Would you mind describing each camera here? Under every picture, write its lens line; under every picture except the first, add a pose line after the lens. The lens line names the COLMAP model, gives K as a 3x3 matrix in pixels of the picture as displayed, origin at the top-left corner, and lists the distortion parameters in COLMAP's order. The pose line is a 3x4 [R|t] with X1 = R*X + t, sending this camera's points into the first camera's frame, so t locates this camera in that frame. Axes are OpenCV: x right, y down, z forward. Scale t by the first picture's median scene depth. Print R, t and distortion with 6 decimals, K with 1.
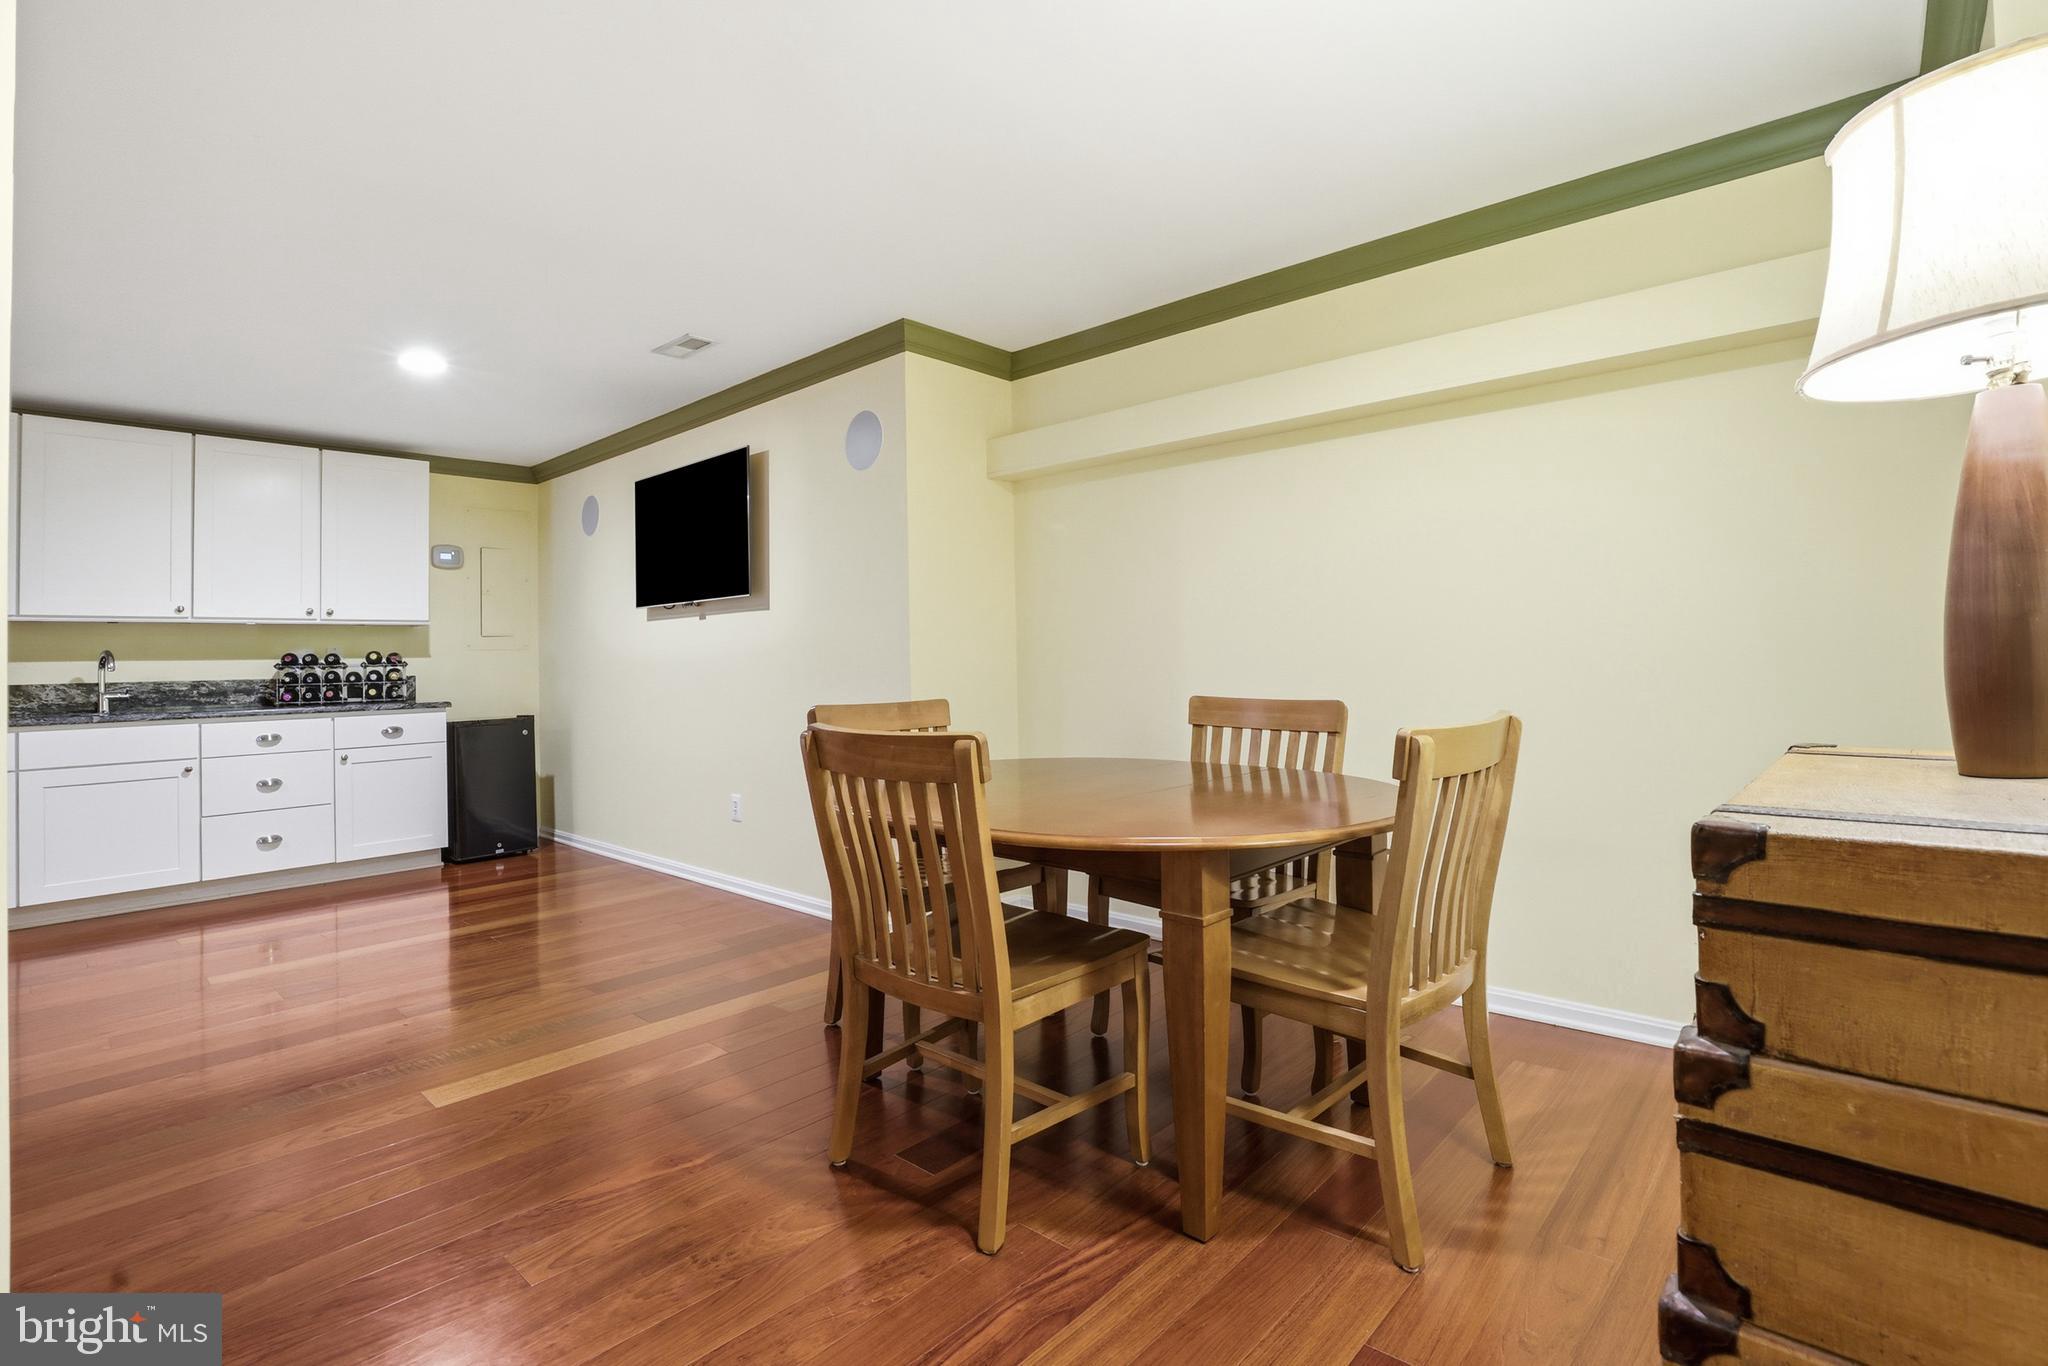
lens RADIAL K [[933.4, 0, 1024.7], [0, 933.4, 668.6], [0, 0, 1]] dist [-0.038757, 0.004662]
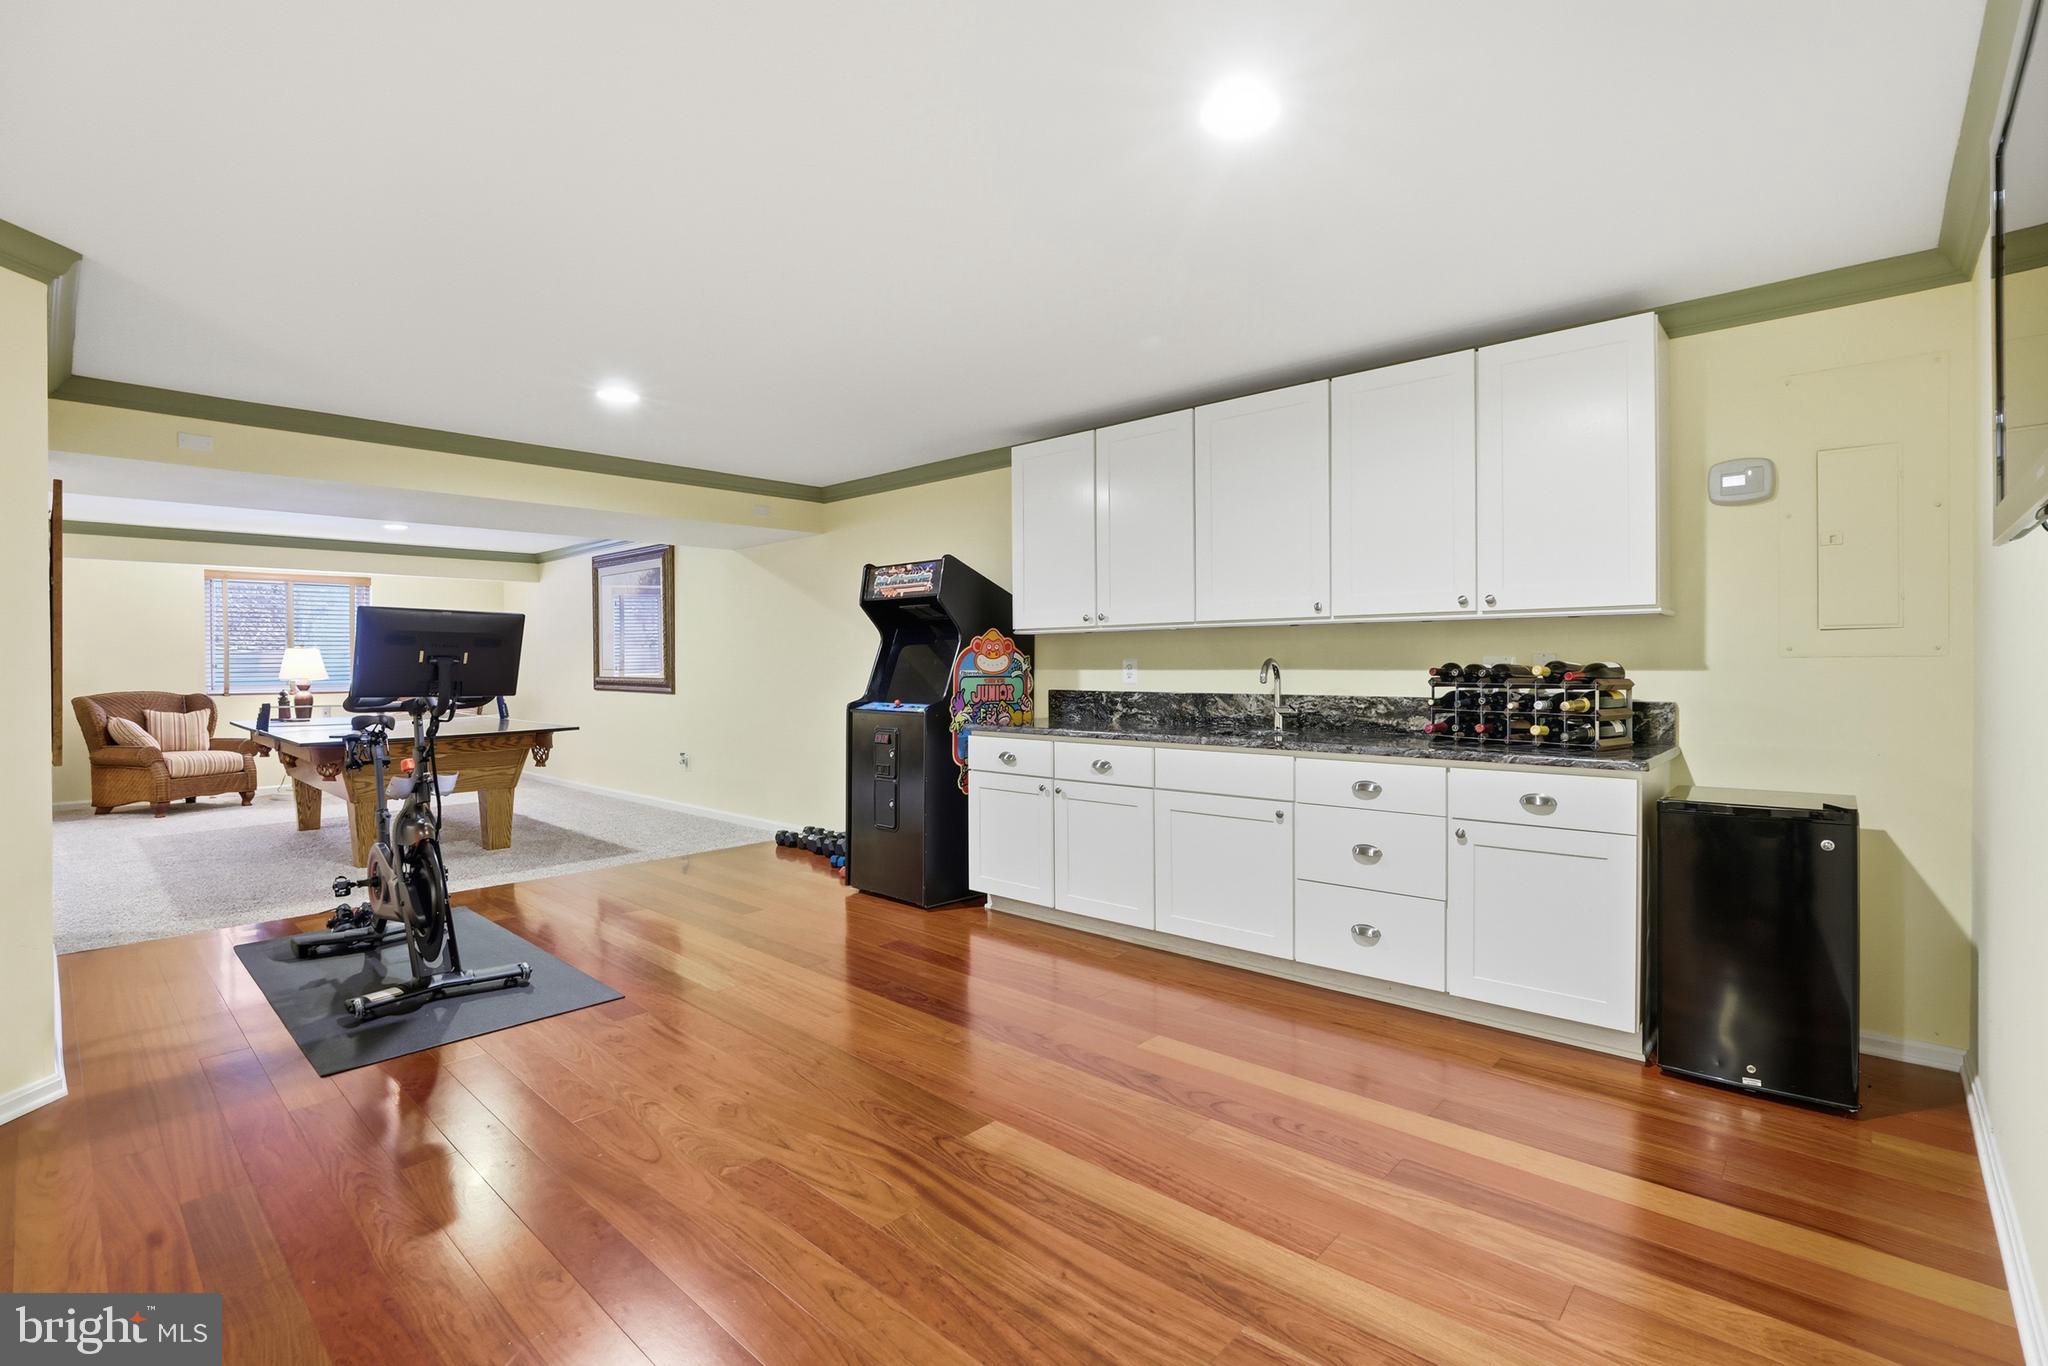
lens RADIAL K [[933.4, 0, 1014.3], [0, 933.4, 669.8], [0, 0, 1]] dist [-0.038757, 0.004662]
pose [[-0.003734, 0.024831, -0.999685, -0.116563], [-0.008294, 0.999657, 0.024861, -0.026786], [0.999959, 0.008384, -0.003527, 0.691335]]
